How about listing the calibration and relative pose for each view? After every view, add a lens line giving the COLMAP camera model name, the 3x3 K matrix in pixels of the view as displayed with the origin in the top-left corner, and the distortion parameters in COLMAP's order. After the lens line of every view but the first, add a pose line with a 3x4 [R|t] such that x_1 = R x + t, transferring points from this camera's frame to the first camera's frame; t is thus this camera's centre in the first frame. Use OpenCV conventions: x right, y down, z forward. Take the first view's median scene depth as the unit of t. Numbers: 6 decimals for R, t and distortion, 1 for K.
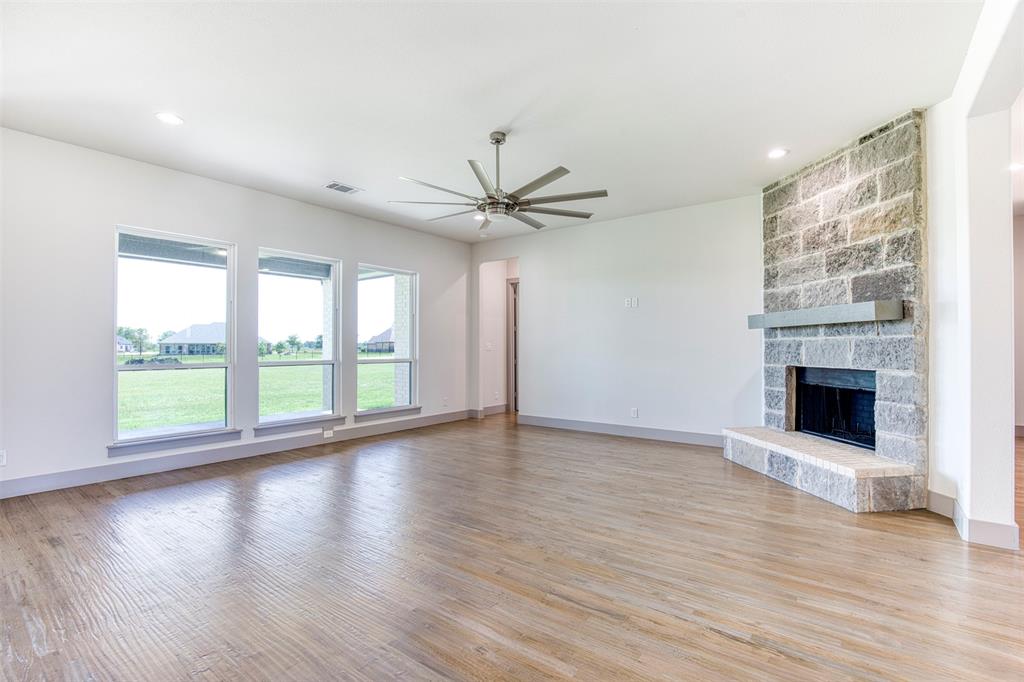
lens RADIAL K [[468.6, 0, 515.9], [0, 468.6, 343.6], [0, 0, 1]] dist [-0.033747, 0.004430]
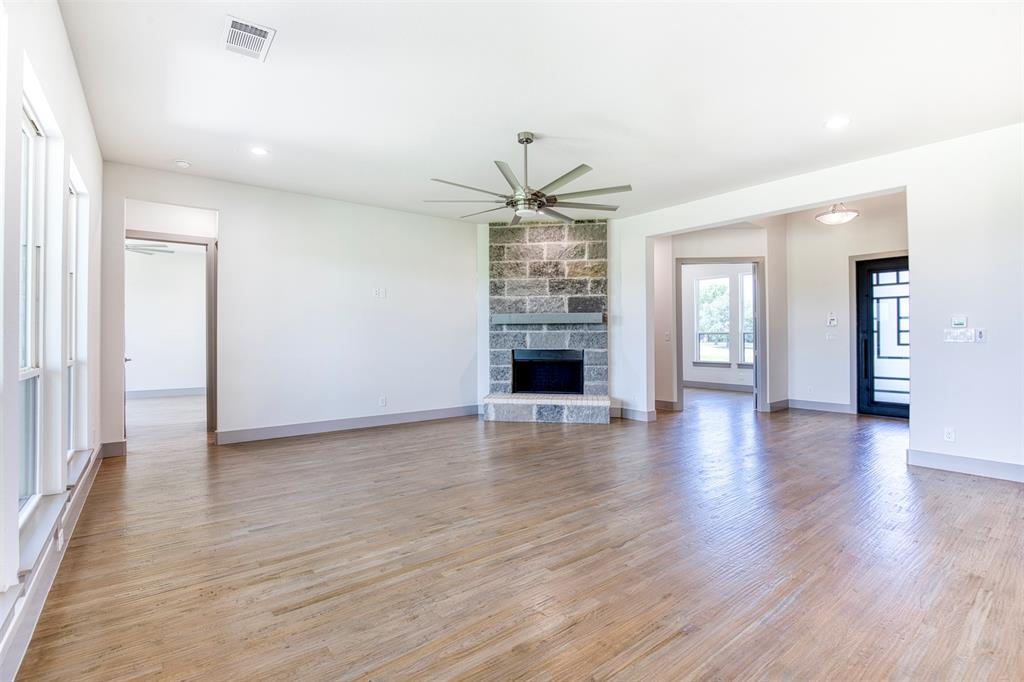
lens RADIAL K [[468.6, 0, 509.3], [0, 468.6, 335.2], [0, 0, 1]] dist [-0.033747, 0.004430]
pose [[0.265052, 0.003838, 0.964226, -0.971051], [-0.006516, 0.999976, -0.002189, 0.005663], [-0.964212, -0.005702, 0.265071, 0.690969]]
